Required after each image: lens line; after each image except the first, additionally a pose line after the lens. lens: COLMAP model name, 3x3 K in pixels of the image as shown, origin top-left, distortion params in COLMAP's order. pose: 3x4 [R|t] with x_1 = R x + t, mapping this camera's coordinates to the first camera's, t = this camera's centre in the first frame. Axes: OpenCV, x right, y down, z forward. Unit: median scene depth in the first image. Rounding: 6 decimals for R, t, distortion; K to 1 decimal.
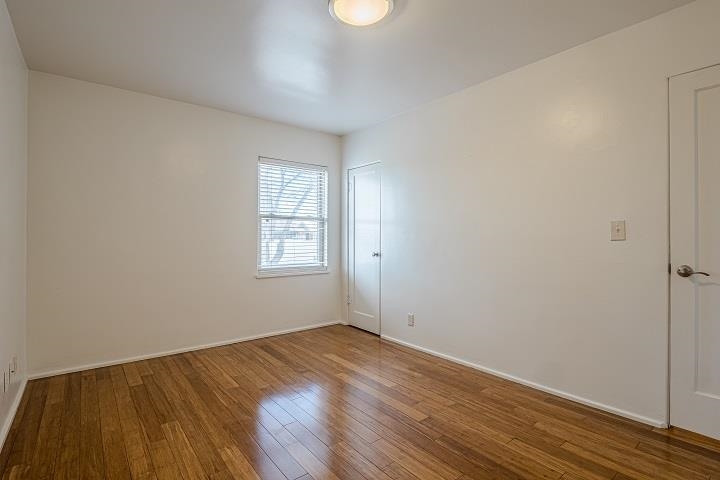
lens RADIAL K [[345.2, 0, 357.8], [0, 345.2, 238.5], [0, 0, 1]] dist [-0.001682, -0.009127]
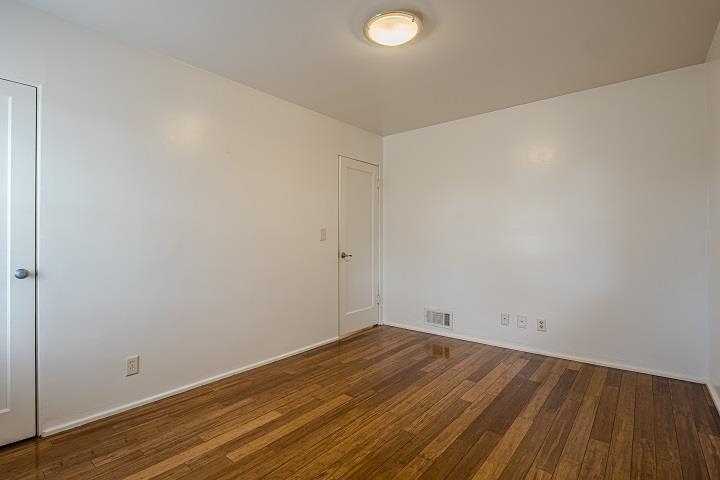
lens RADIAL K [[345.2, 0, 357.8], [0, 345.2, 238.5], [0, 0, 1]] dist [-0.001682, -0.009127]
pose [[-0.195502, -0.000235, 0.980703, -0.682651], [0.004996, 0.999987, 0.001236, -0.002716], [-0.980691, 0.005141, -0.195498, 0.862440]]
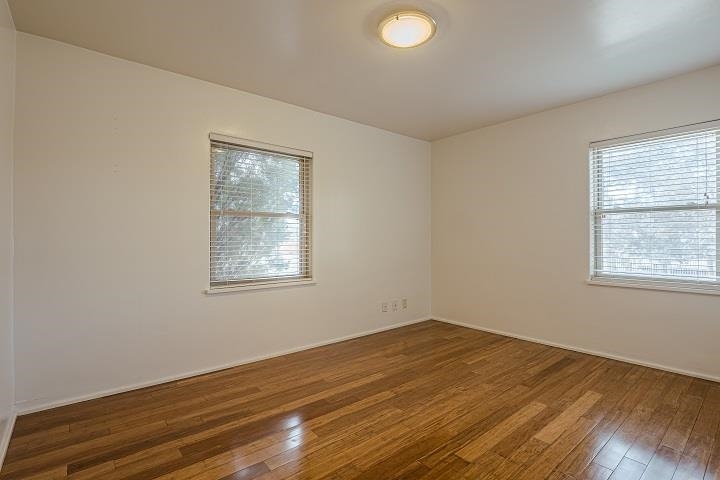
lens RADIAL K [[350.5, 0, 369.0], [0, 350.5, 239.4], [0, 0, 1]] dist [-0.001364, -0.010373]
pose [[0.042721, 0.001875, -0.999085, 0.731868], [0.000029, 0.999998, 0.001878, 0.001370], [0.999087, -0.000109, 0.042721, 0.536720]]
